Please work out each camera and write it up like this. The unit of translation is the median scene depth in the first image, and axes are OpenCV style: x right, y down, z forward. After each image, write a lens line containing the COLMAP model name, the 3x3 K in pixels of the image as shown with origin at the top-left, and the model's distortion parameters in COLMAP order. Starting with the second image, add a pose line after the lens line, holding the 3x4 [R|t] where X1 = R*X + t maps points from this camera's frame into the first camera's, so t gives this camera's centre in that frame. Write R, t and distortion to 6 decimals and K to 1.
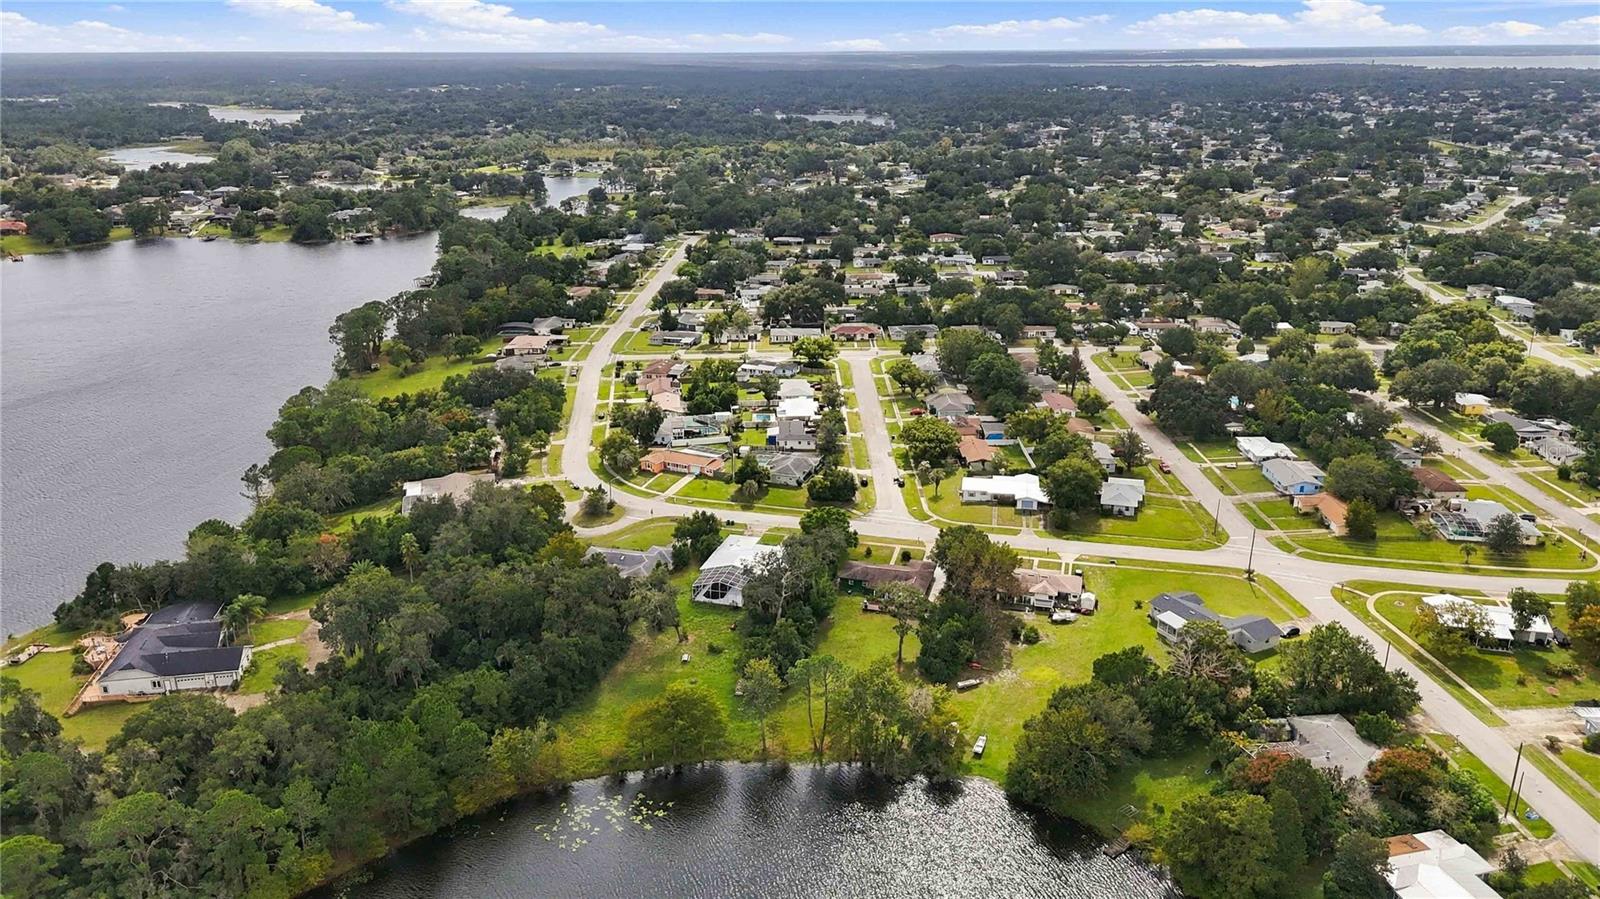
lens RADIAL K [[1177.0, 0, 800.0], [0, 1177.0, 449.5], [0, 0, 1]] dist [0.080388, -0.090179]
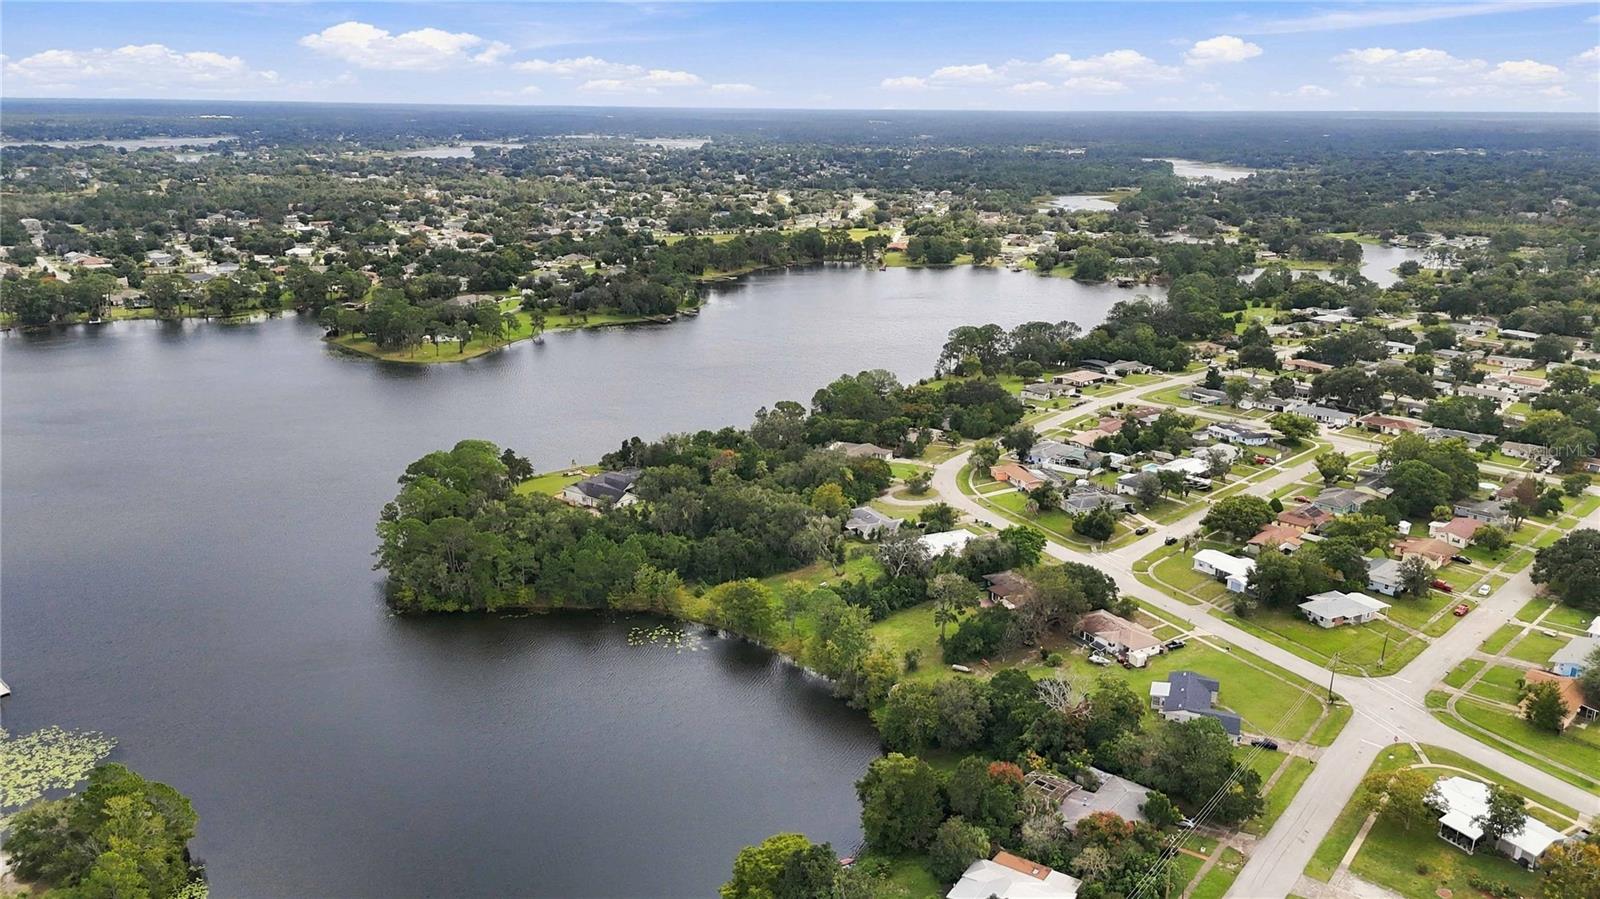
lens RADIAL K [[1177.0, 0, 800.0], [0, 1177.0, 449.5], [0, 0, 1]] dist [0.080388, -0.090179]
pose [[0.678520, 0.214667, -0.702516, 0.634954], [-0.245110, 0.967701, 0.058961, -0.035643], [0.692482, 0.132187, 0.709222, 0.010617]]
